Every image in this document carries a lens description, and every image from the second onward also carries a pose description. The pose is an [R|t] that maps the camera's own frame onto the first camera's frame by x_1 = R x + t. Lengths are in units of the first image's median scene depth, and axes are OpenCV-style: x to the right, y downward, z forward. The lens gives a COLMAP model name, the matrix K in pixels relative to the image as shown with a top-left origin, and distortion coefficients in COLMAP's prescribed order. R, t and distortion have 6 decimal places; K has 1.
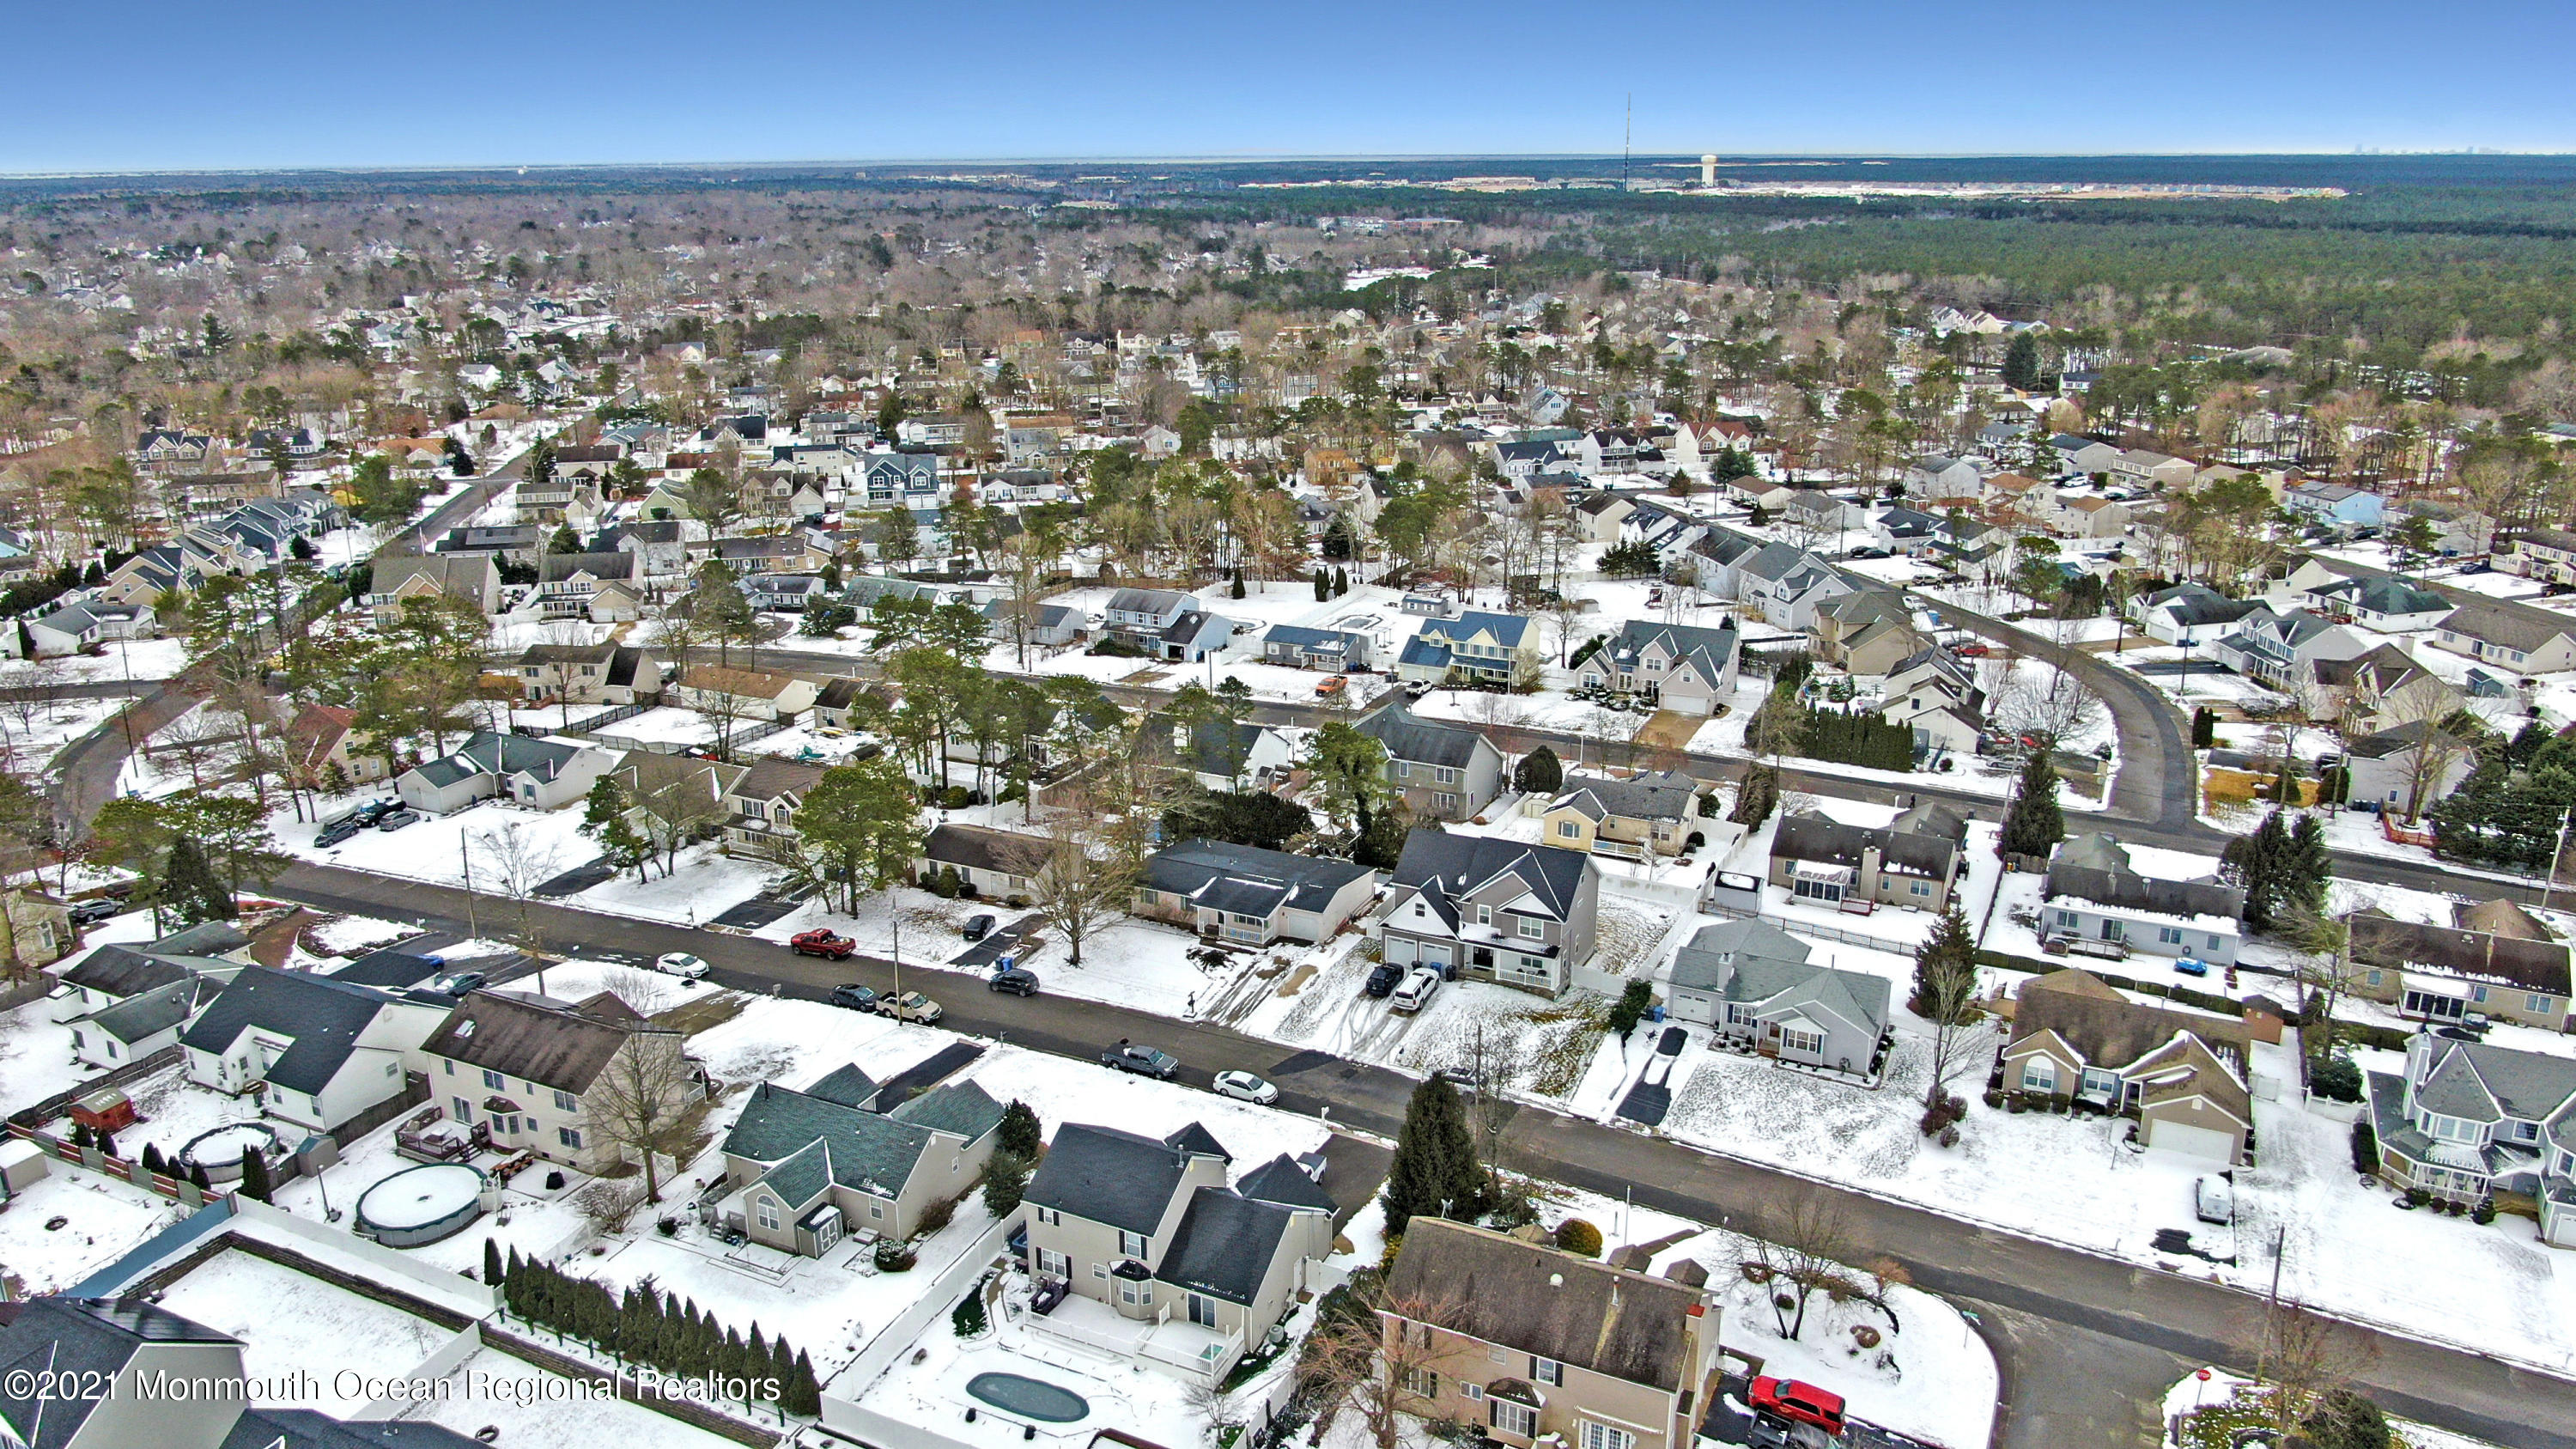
lens RADIAL K [[1846.9, 0, 1286.3], [0, 1846.9, 733.1], [0, 0, 1]] dist [-0.026793, 0.012927]
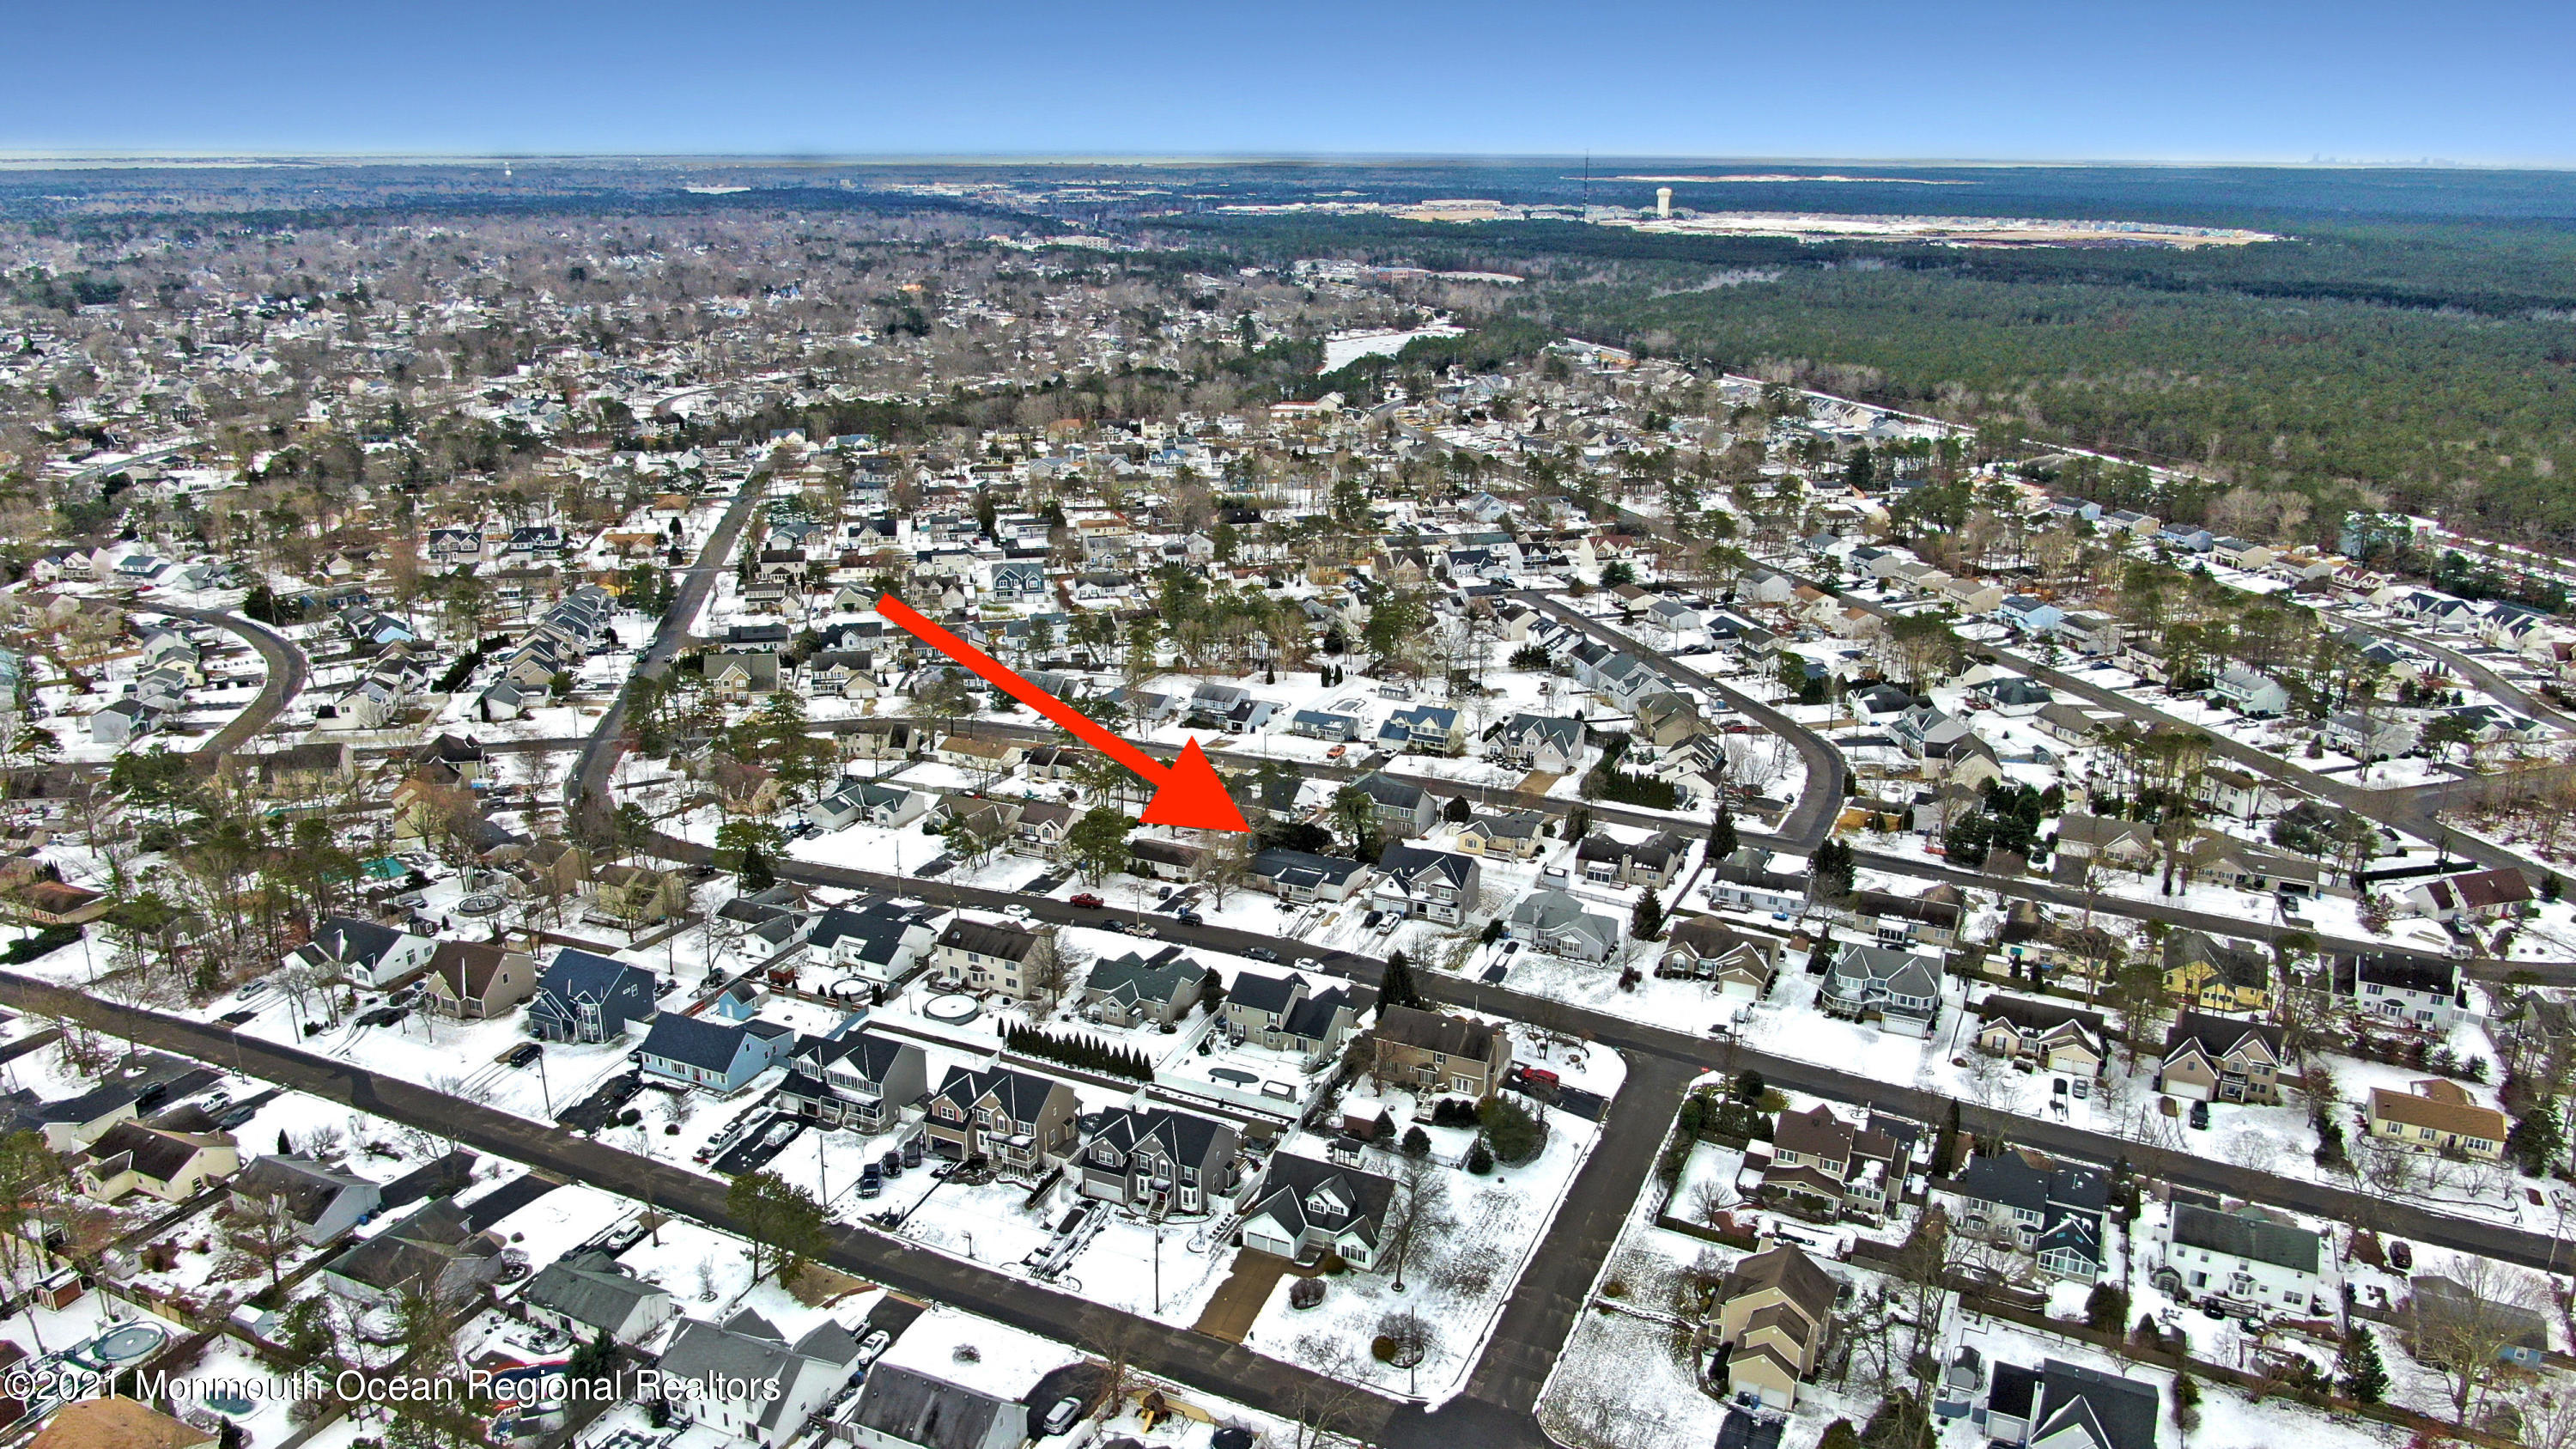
lens RADIAL K [[1846.9, 0, 1283.1], [0, 1846.9, 729.0], [0, 0, 1]] dist [-0.026793, 0.012927]
pose [[0.999836, 0.007257, 0.016577, -0.065144], [-0.007283, 0.999972, 0.001501, -0.062215], [-0.016566, -0.001622, 0.999861, -0.826562]]
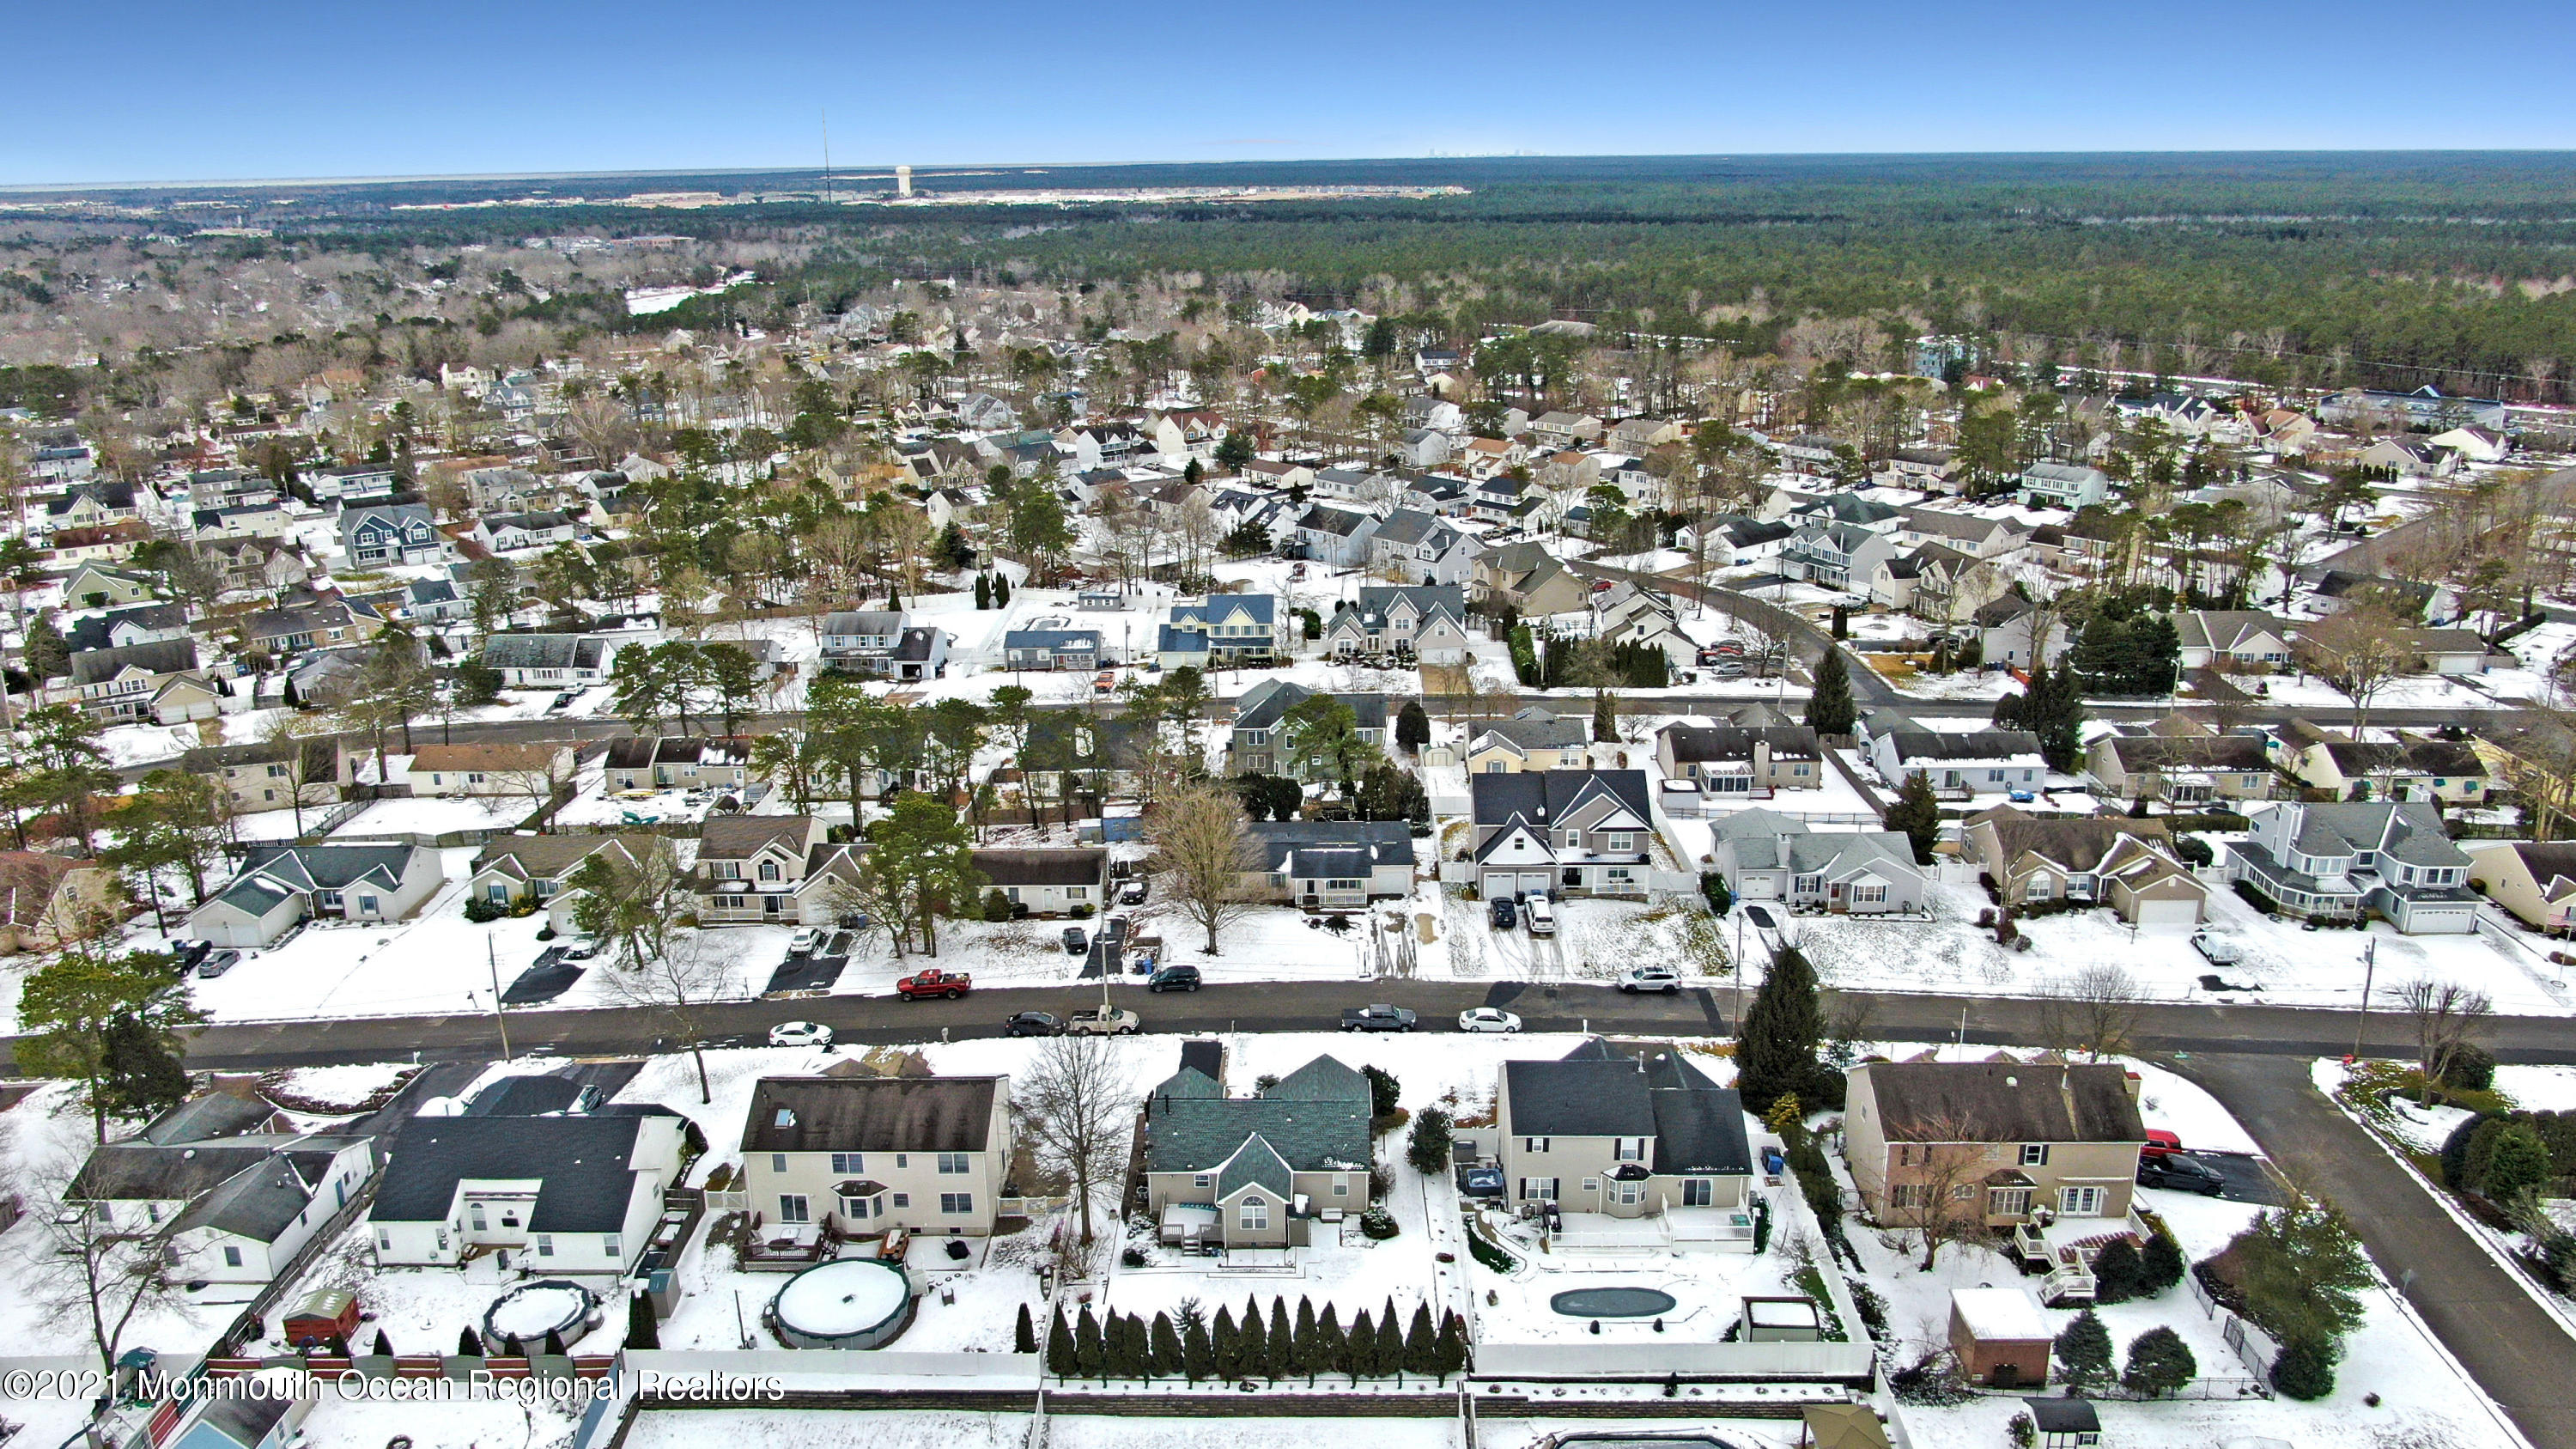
lens RADIAL K [[1846.9, 0, 1284.4], [0, 1846.9, 725.2], [0, 0, 1]] dist [-0.026793, 0.012927]
pose [[0.906921, -0.131067, 0.400394, -0.384391], [0.135071, 0.990666, 0.018344, -0.009467], [-0.399061, 0.037445, 0.916160, 0.045321]]
